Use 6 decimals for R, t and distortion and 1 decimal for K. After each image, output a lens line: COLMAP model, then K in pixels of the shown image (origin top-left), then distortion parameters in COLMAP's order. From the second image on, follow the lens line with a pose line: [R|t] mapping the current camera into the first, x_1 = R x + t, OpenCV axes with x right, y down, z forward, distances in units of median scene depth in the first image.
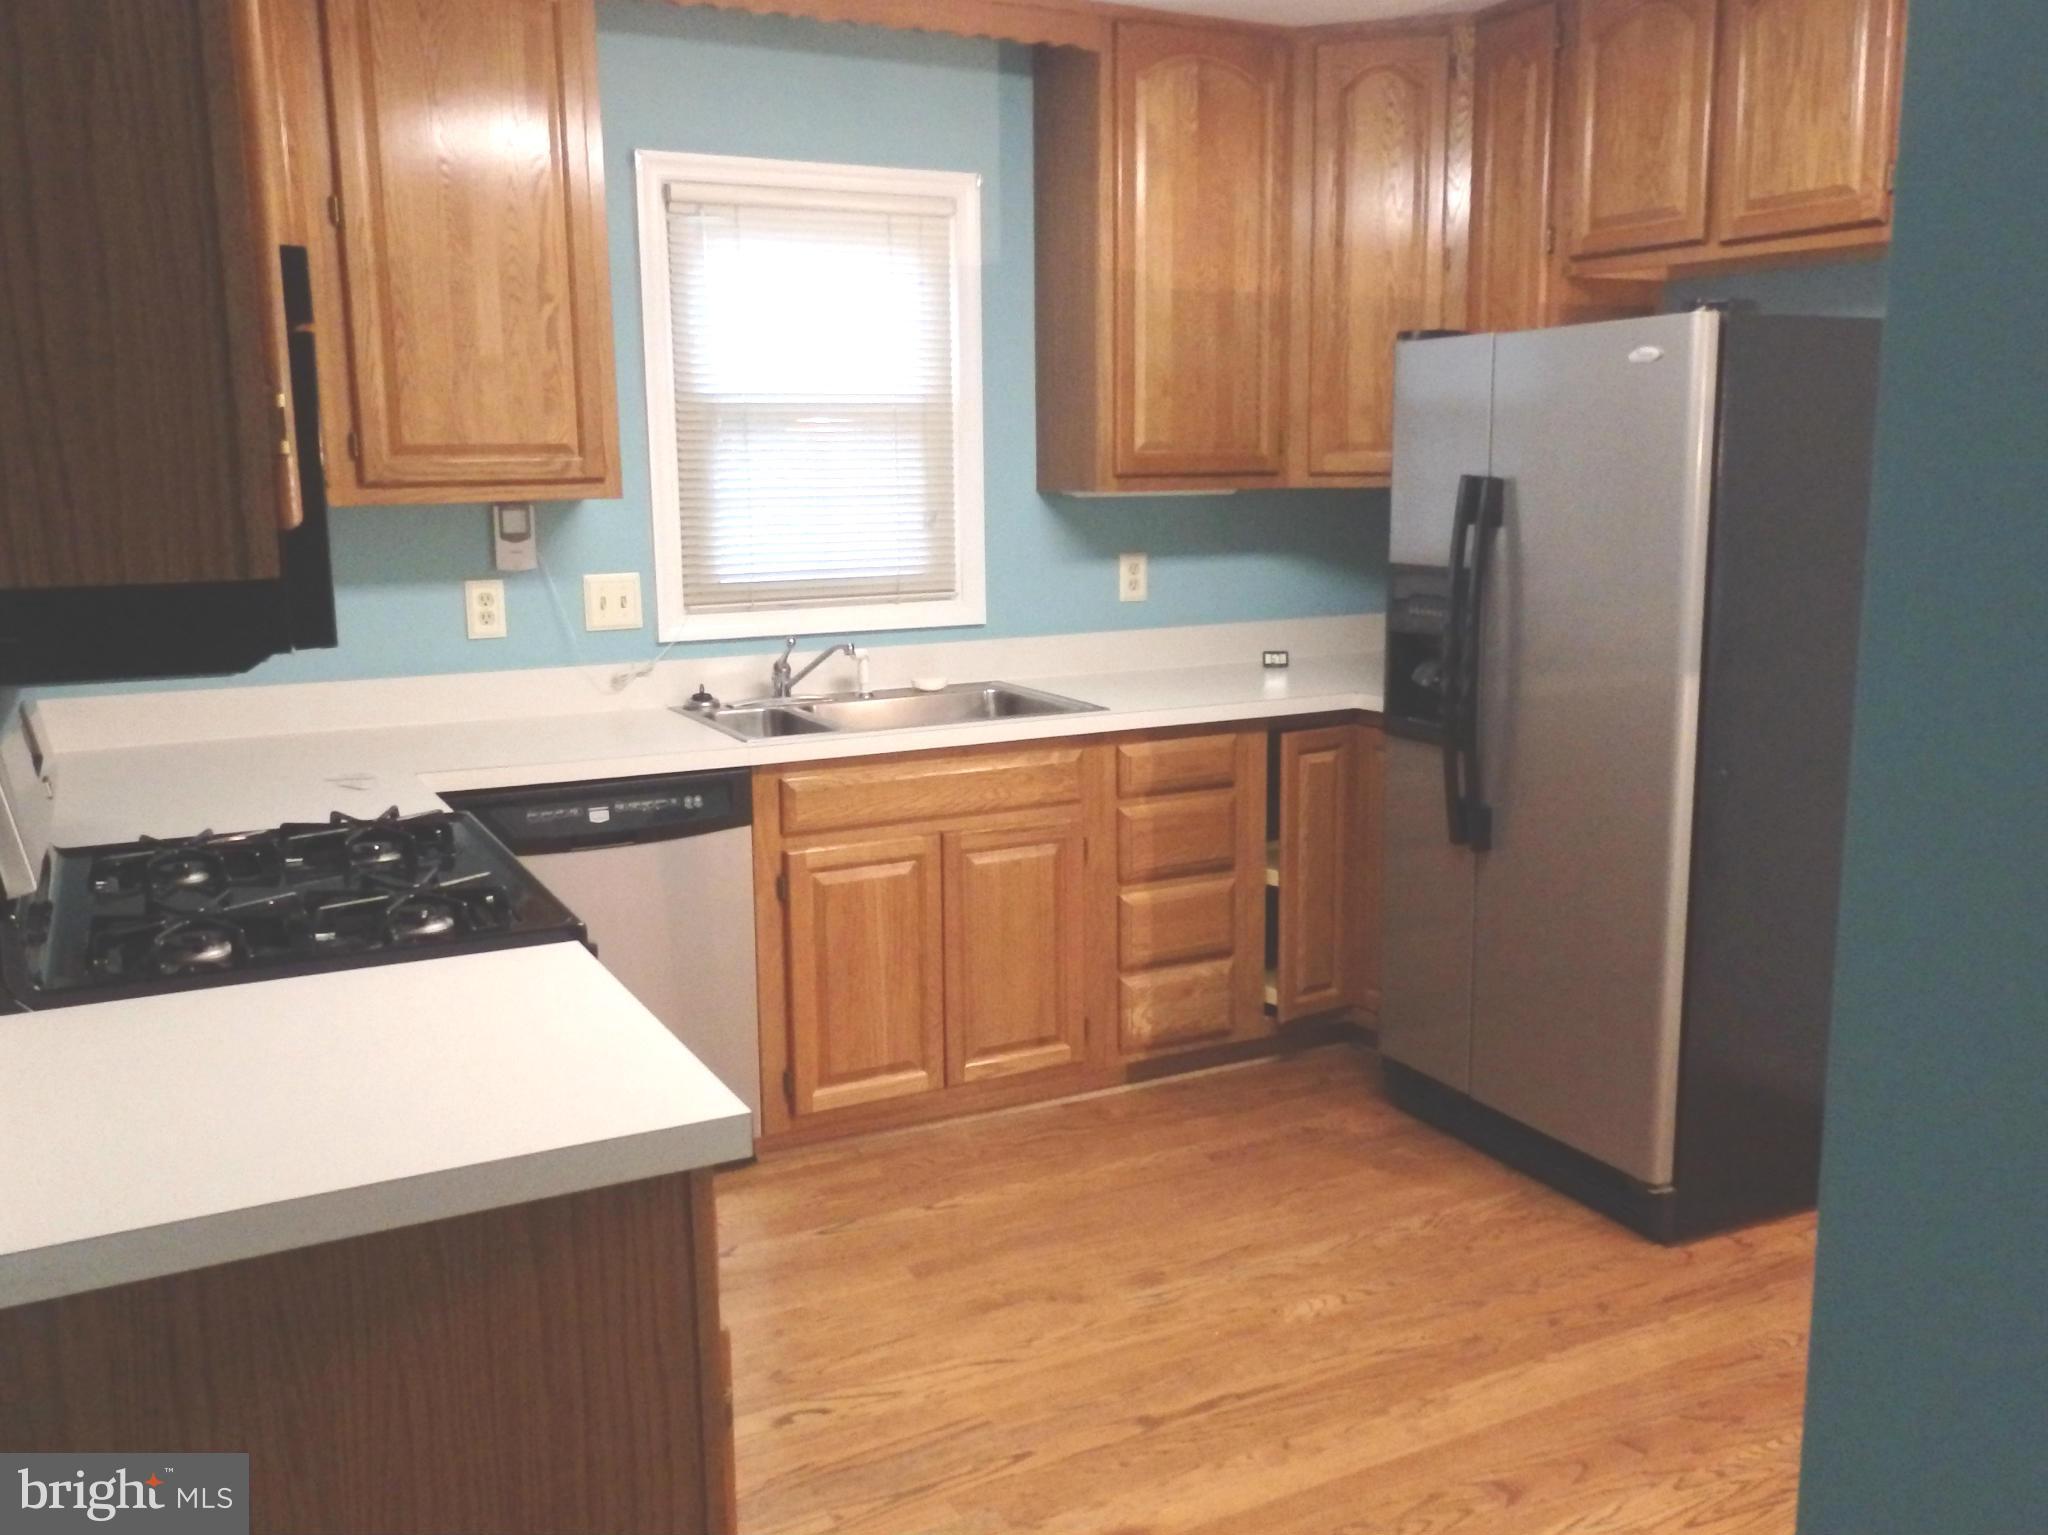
lens RADIAL K [[1747.3, 0, 1024.7], [0, 1747.3, 771.6], [0, 0, 1]] dist [-0.058455, 0.000526]
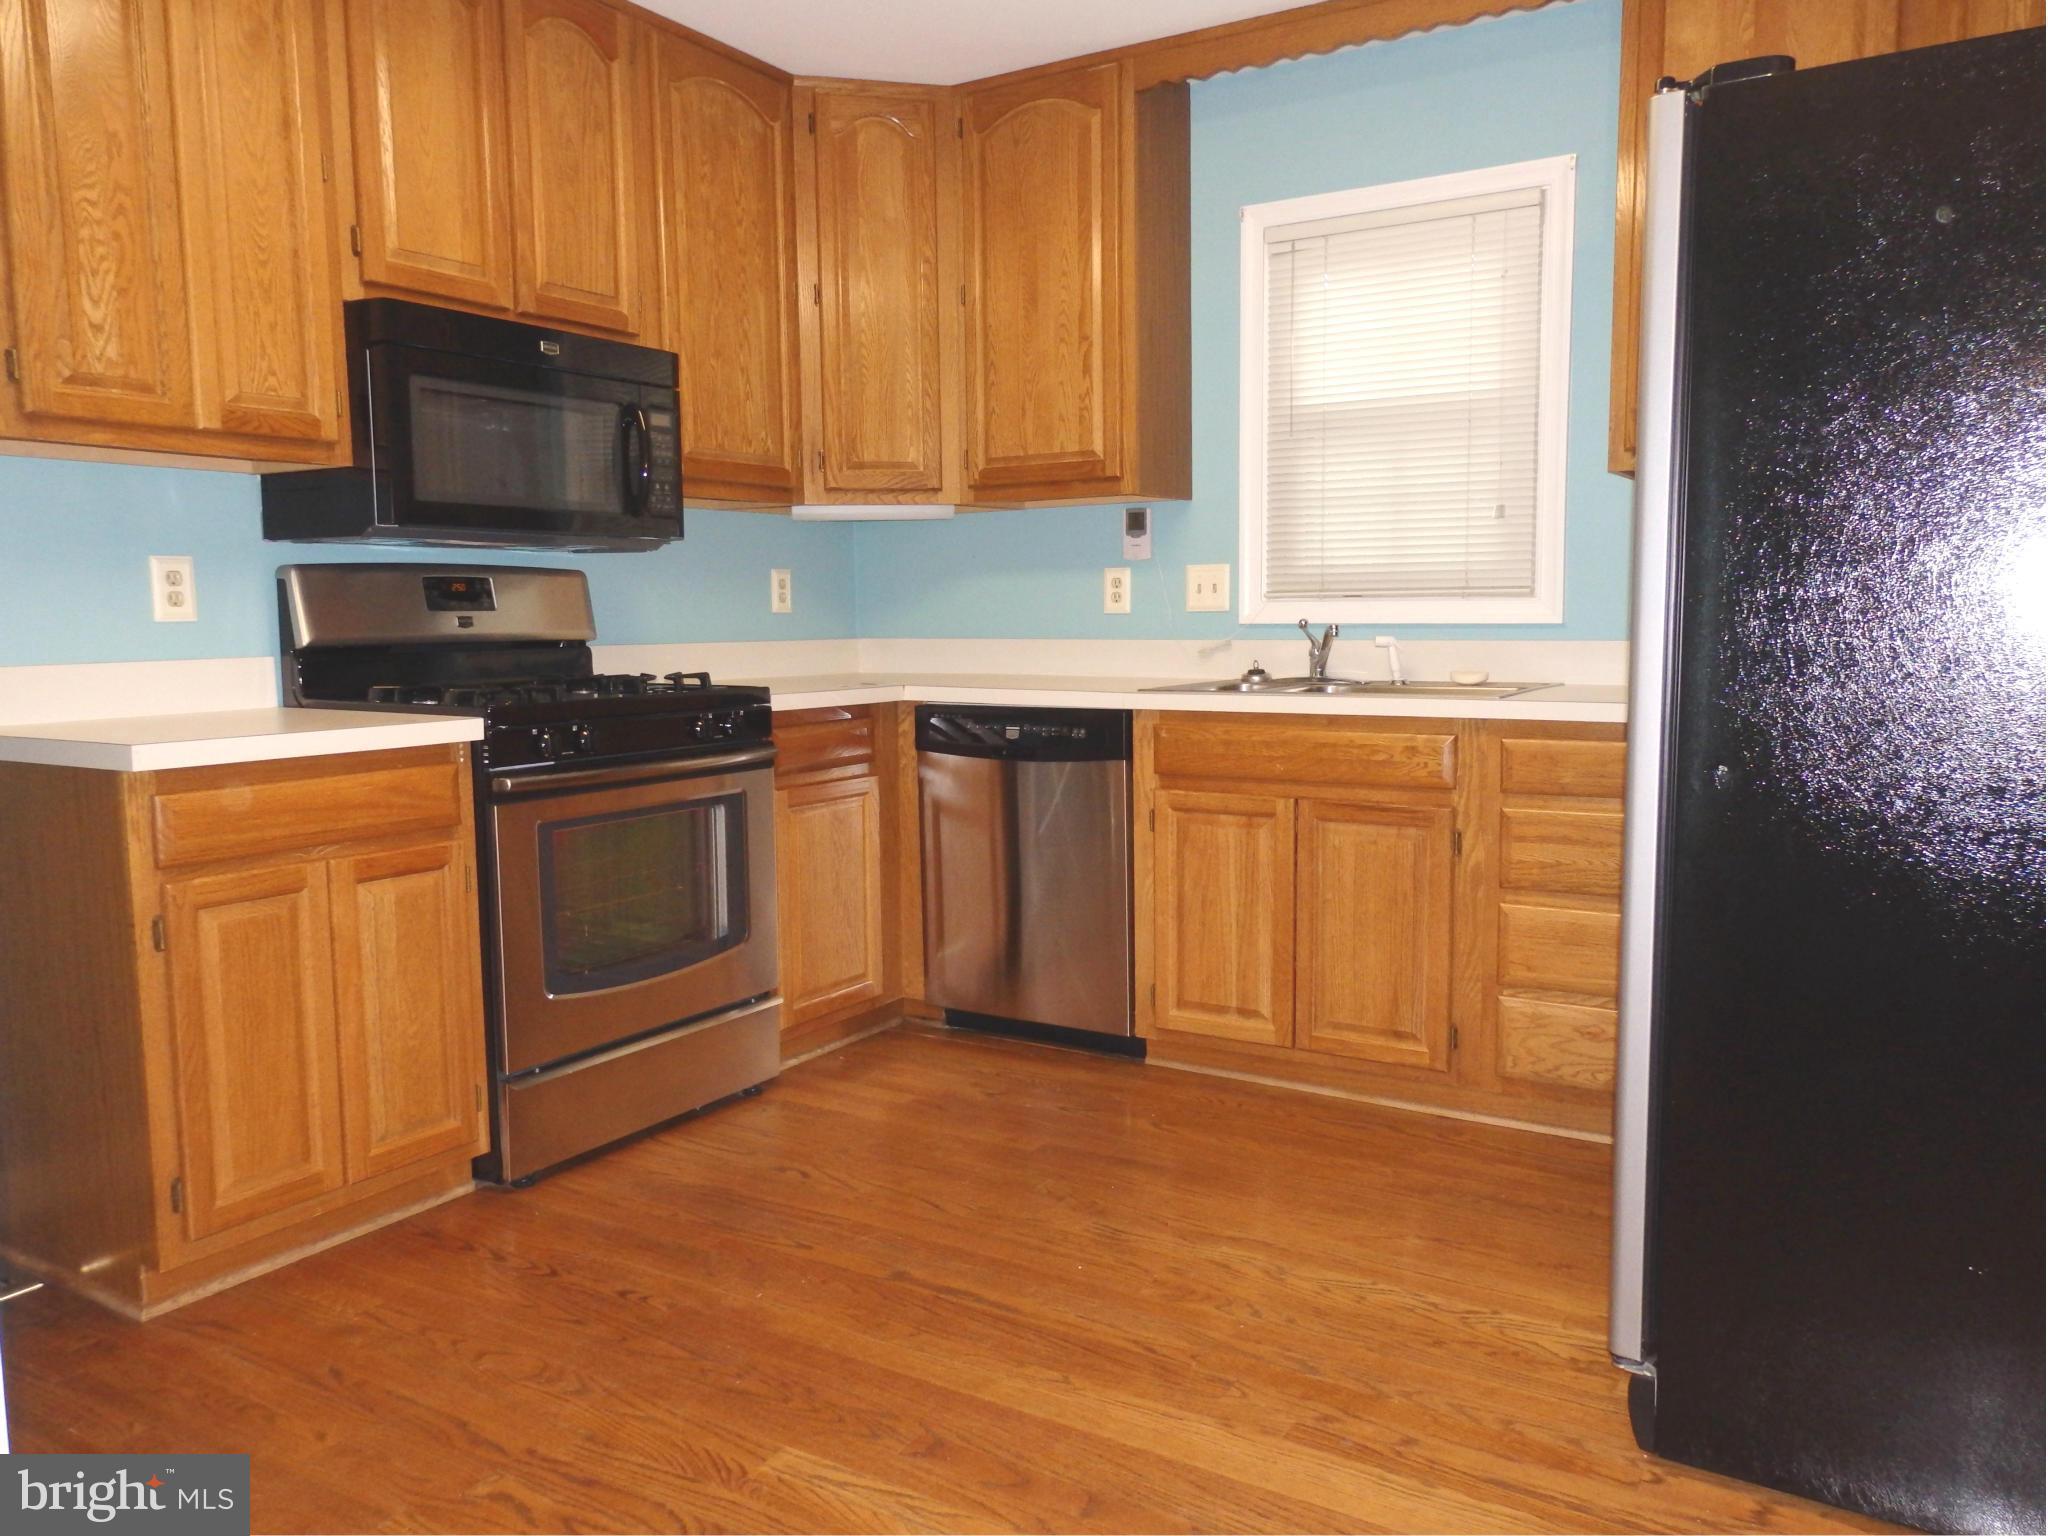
lens RADIAL K [[1524.0, 0, 1025.4], [0, 1524.0, 763.8], [0, 0, 1]] dist [-0.012984, -0.002663]
pose [[0.507400, 0.090194, -0.856977, 0.609107], [-0.148545, 0.988774, 0.016115, 0.023497], [0.848811, 0.119122, 0.515102, 0.370529]]
